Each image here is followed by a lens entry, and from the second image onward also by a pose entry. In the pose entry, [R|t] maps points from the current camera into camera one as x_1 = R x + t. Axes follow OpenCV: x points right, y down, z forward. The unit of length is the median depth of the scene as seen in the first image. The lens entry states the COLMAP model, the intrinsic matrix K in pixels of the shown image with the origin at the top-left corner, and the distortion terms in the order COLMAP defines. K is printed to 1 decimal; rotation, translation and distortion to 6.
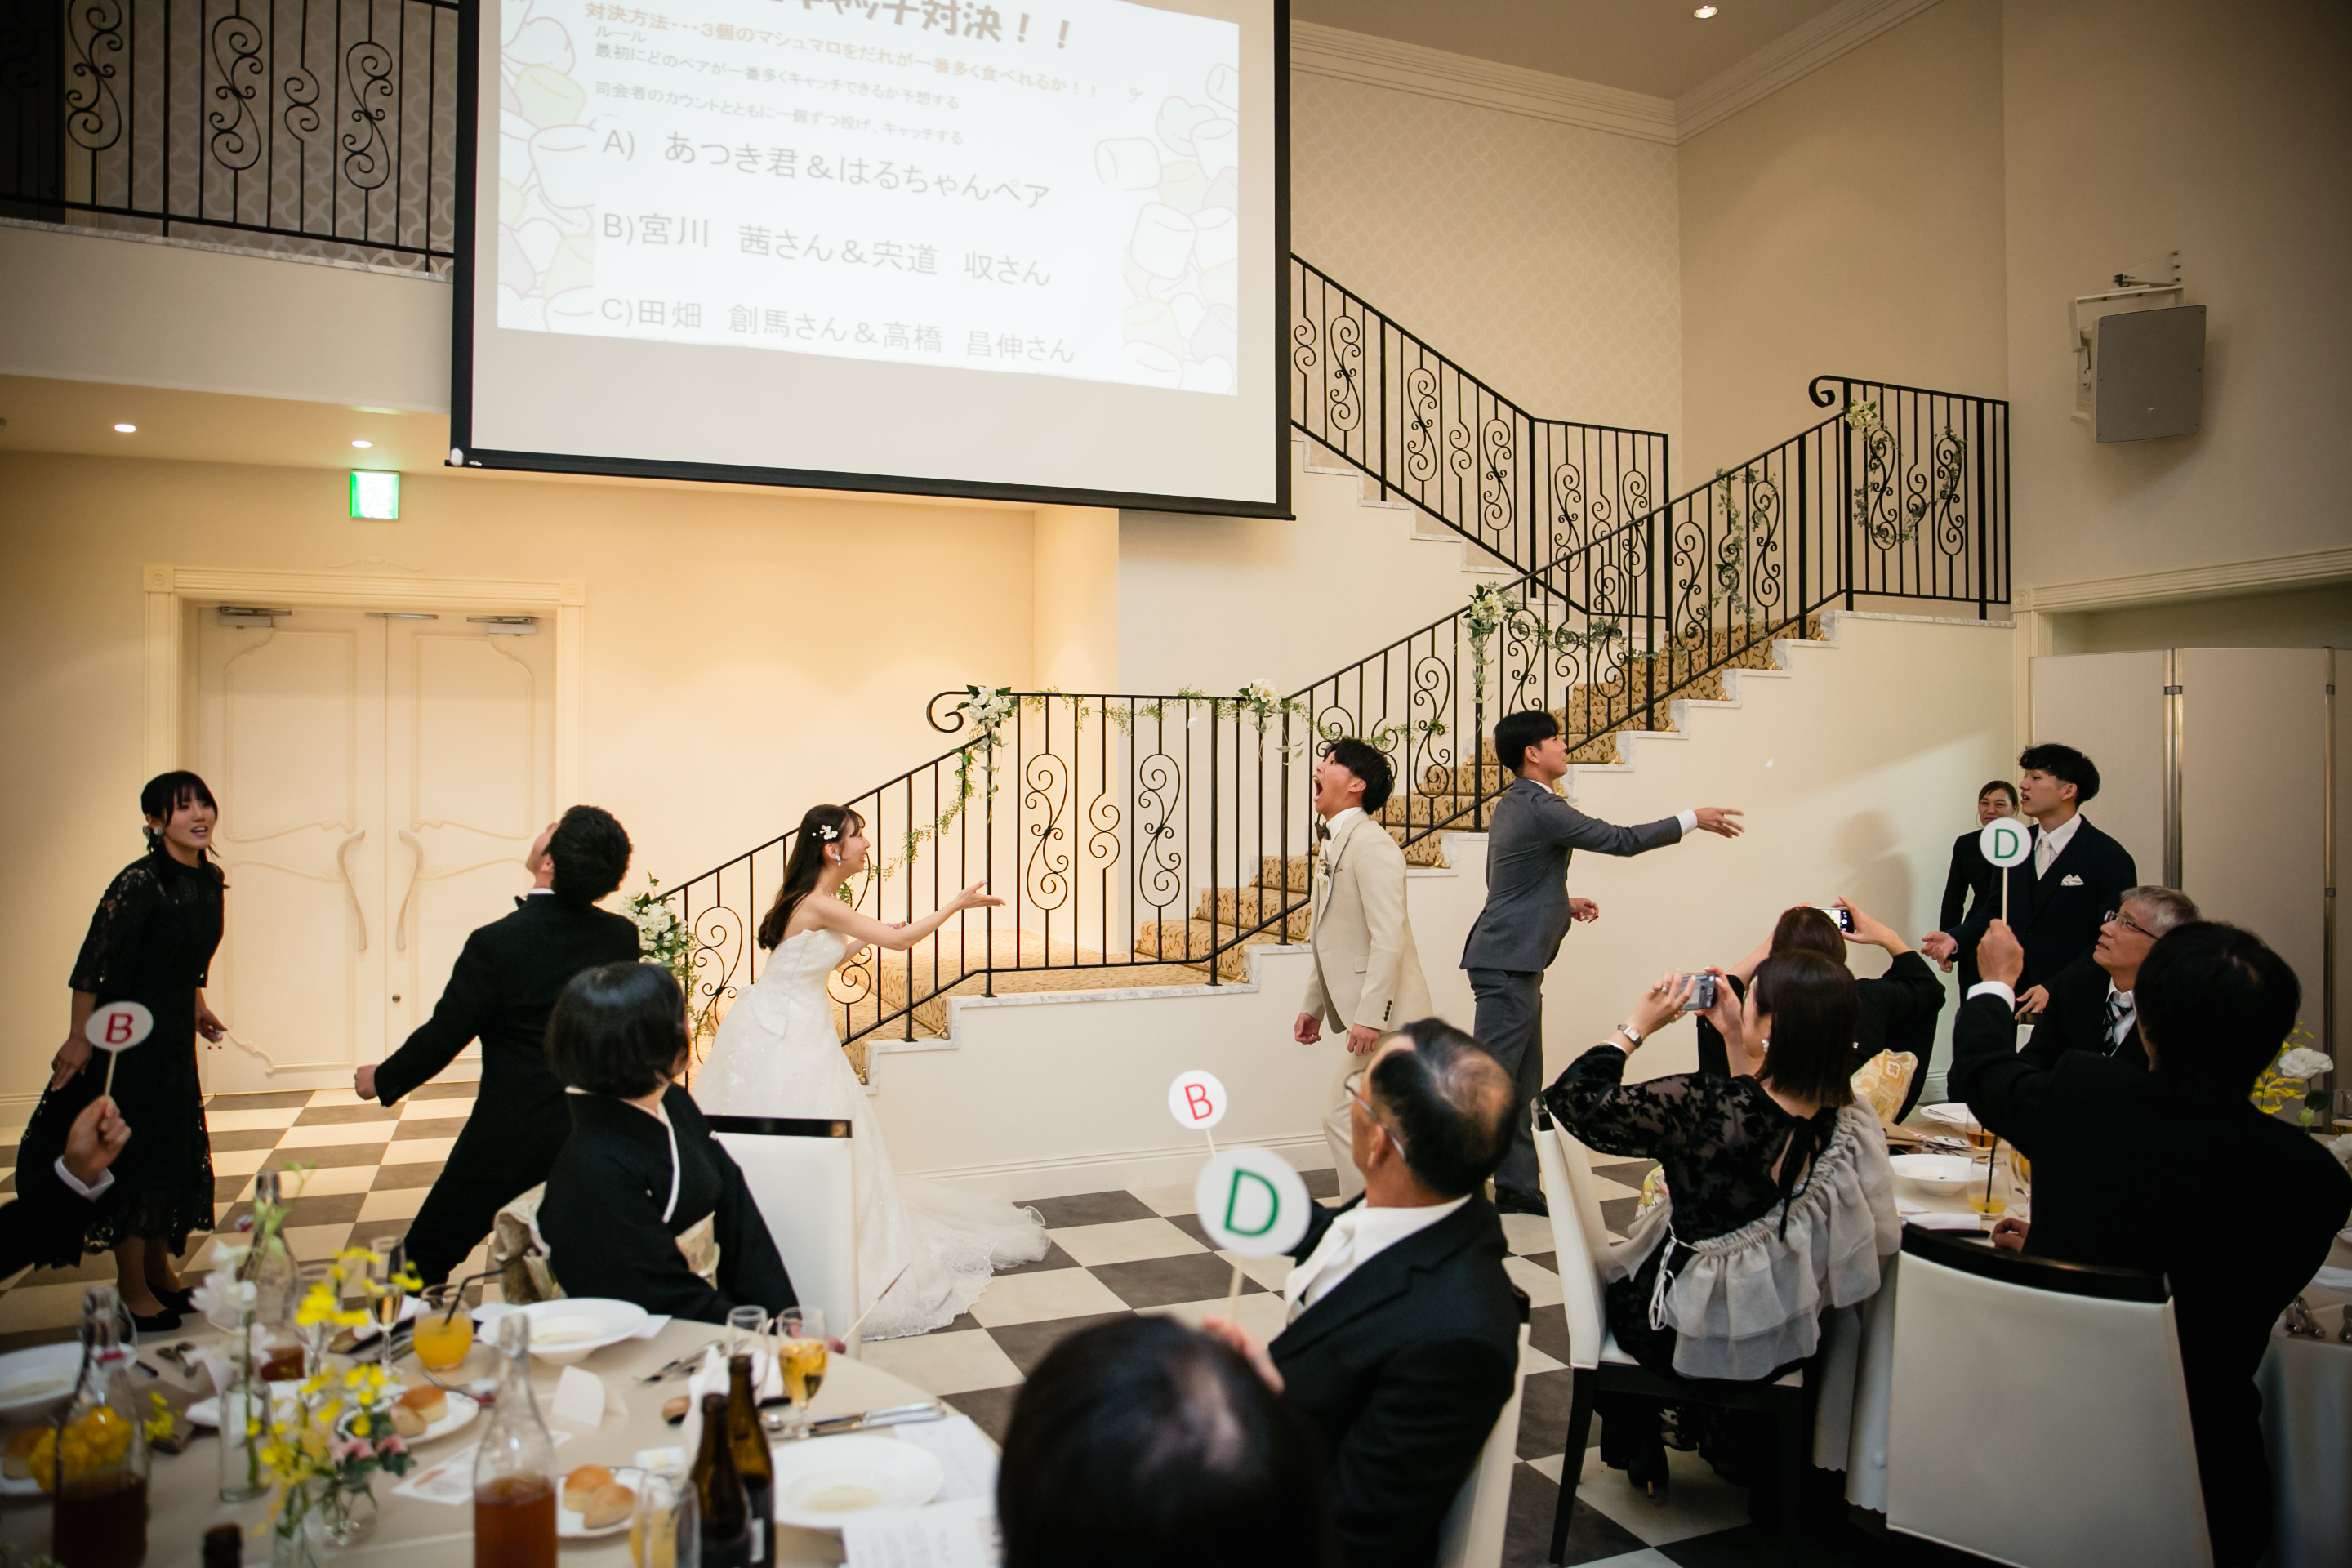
lens RADIAL K [[1597.2, 0, 1177.3], [0, 1597.2, 782.3], [0, 0, 1]] dist [-0.023885, 0.002402]
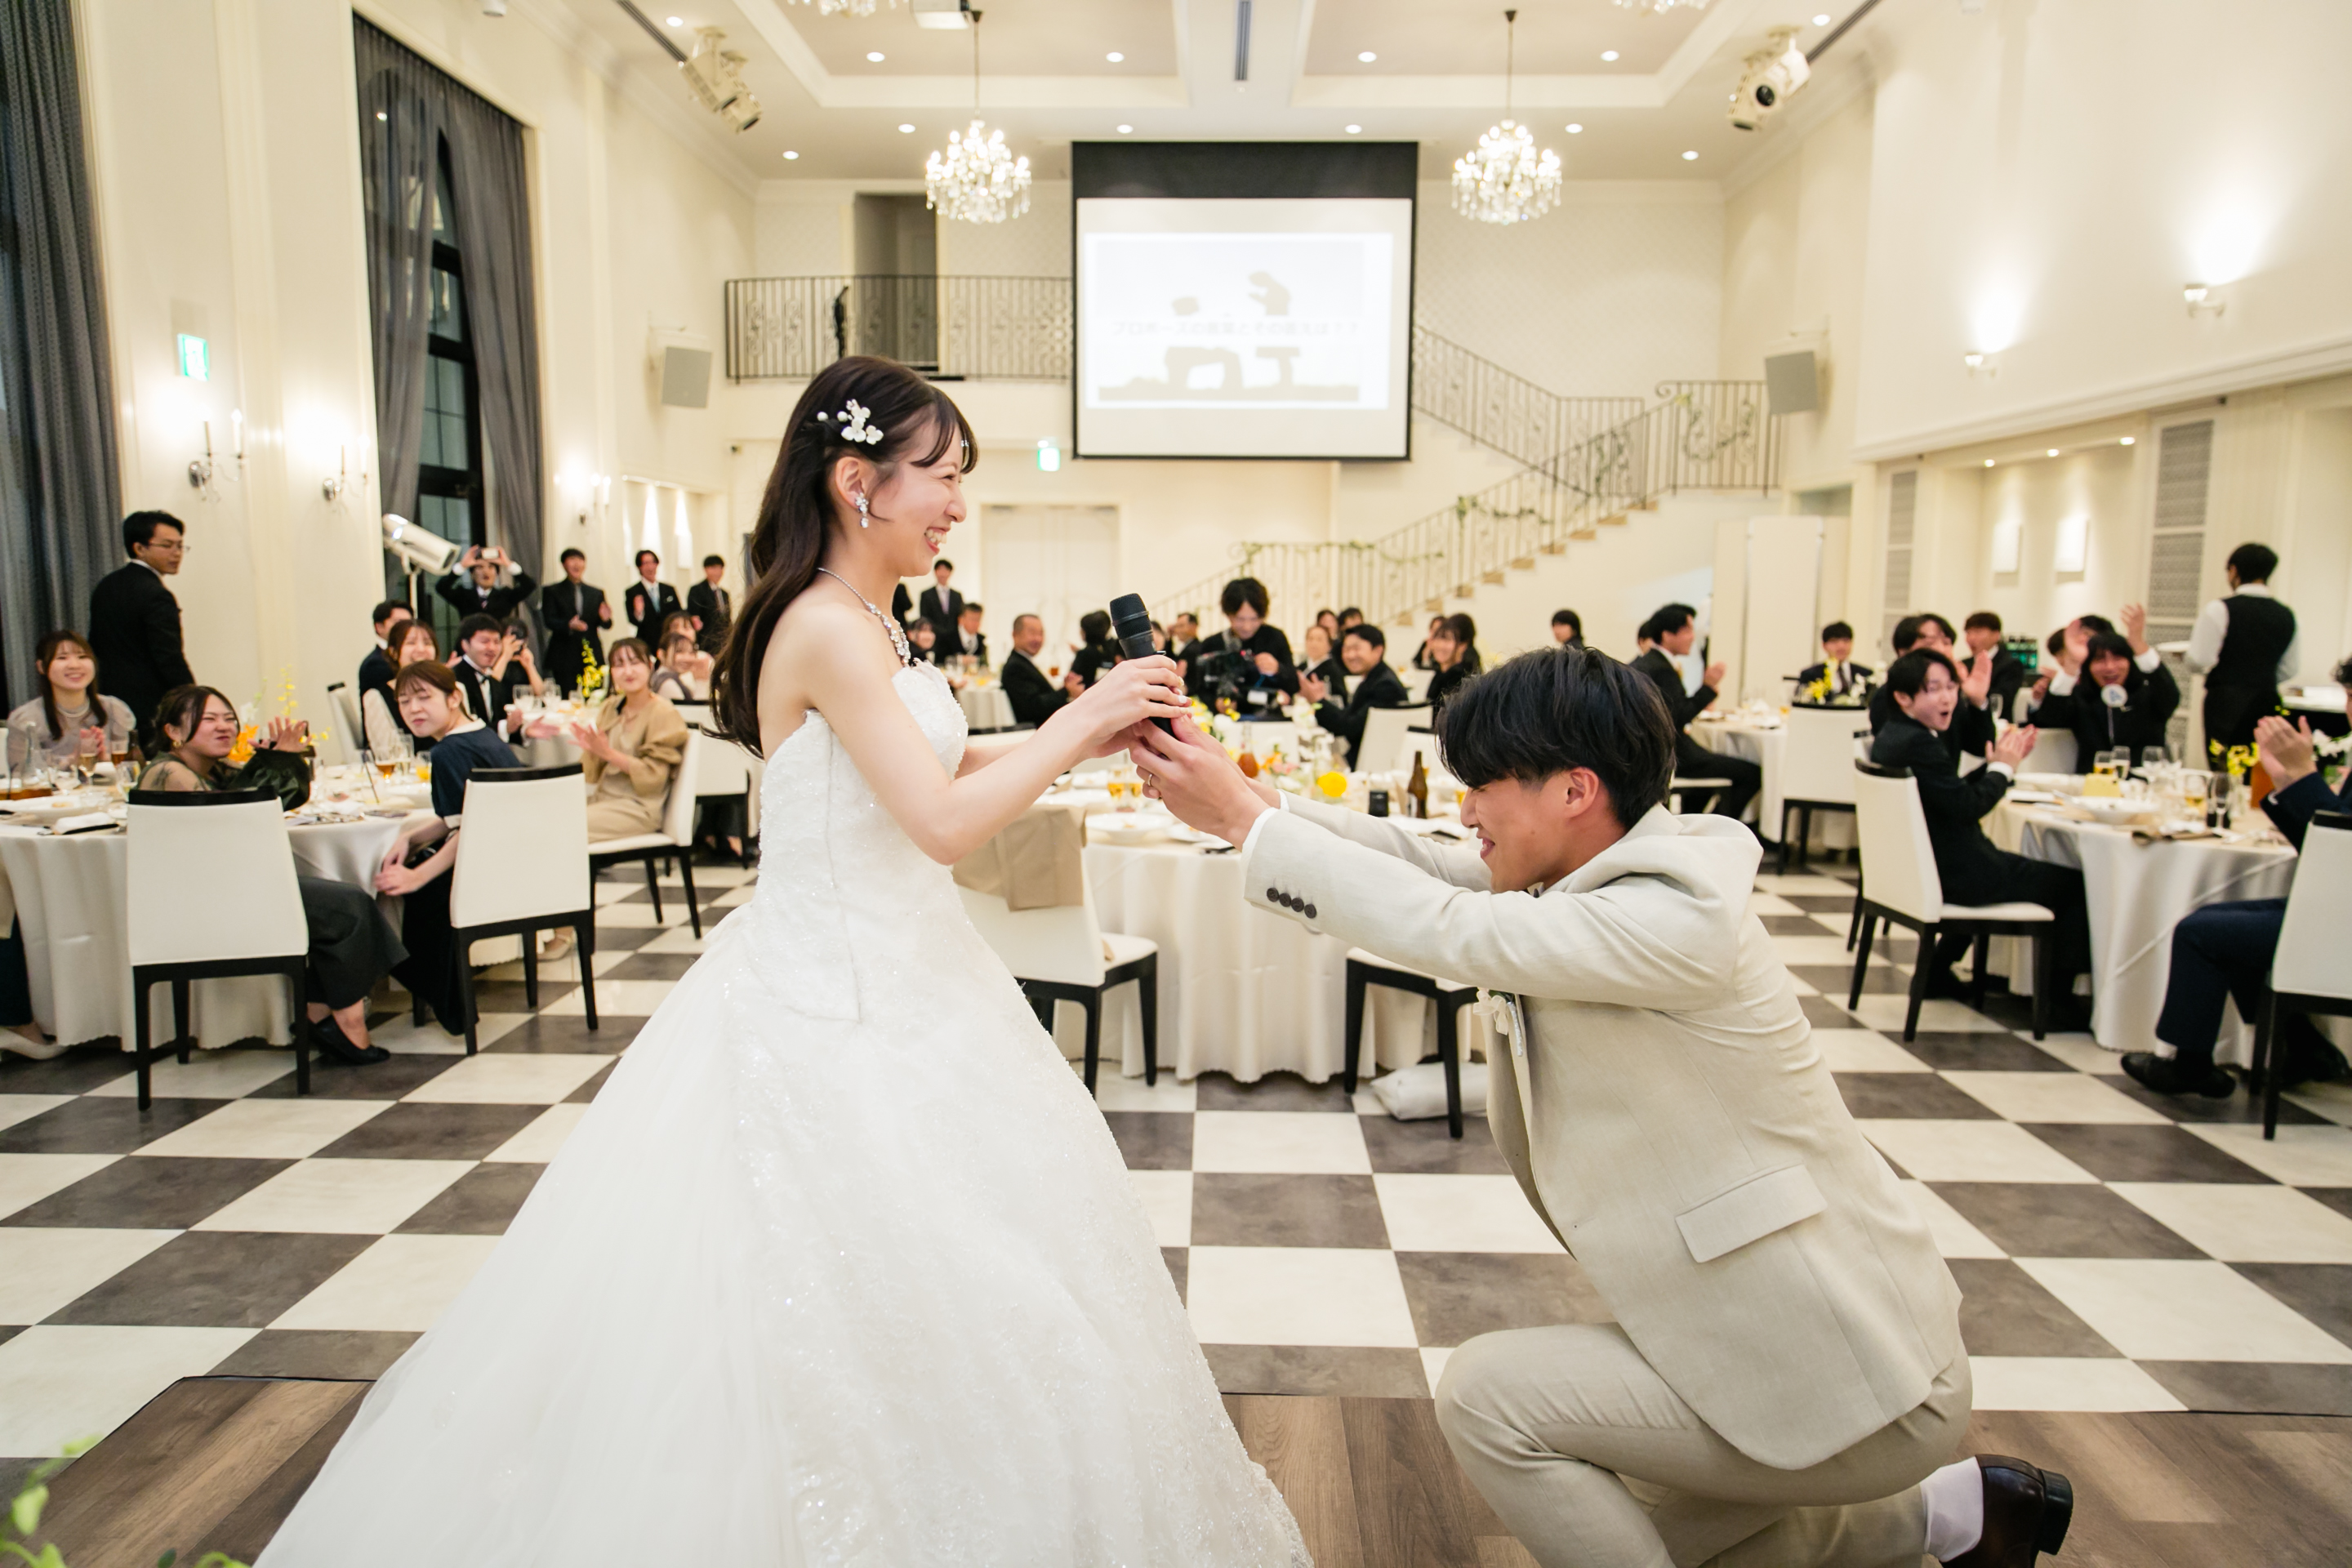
lens RADIAL K [[1597.2, 0, 1175.0], [0, 1597.2, 792.0], [0, 0, 1]] dist [-0.023885, 0.002402]
pose [[0.914597, 0.051695, -0.401048, 0.681703], [-0.000987, 0.992077, 0.125628, 0.015353], [0.404365, -0.114504, 0.907402, -1.208155]]
